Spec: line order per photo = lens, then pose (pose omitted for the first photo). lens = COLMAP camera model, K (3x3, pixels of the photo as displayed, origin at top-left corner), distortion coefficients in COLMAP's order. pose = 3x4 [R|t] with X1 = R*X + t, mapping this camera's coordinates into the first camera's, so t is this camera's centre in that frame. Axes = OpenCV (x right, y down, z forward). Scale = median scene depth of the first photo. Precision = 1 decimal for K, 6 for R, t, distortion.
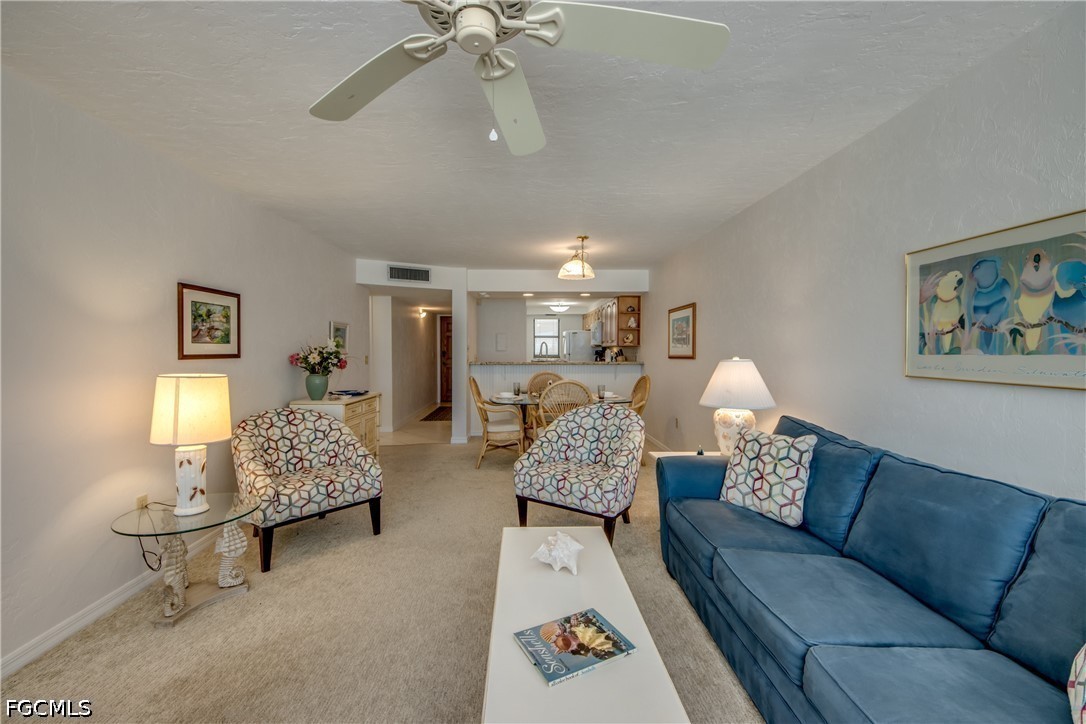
lens RADIAL K [[442.9, 0, 533.8], [0, 442.9, 358.4], [0, 0, 1]] dist [0.045143, -0.026840]
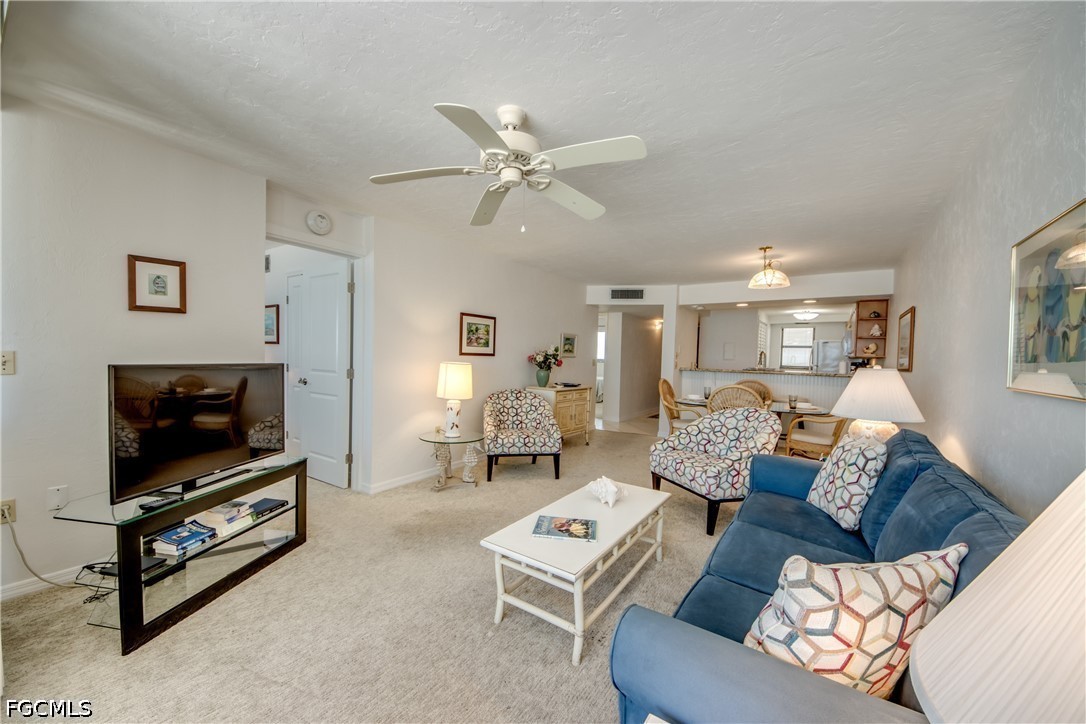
lens RADIAL K [[407.6, 0, 531.1], [0, 407.6, 366.6], [0, 0, 1]] dist [0.031917, -0.019646]
pose [[0.797021, 0.037452, -0.602789, 0.418980], [-0.038430, 0.999198, 0.011268, 0.018278], [0.602727, 0.014184, 0.797821, -0.129795]]
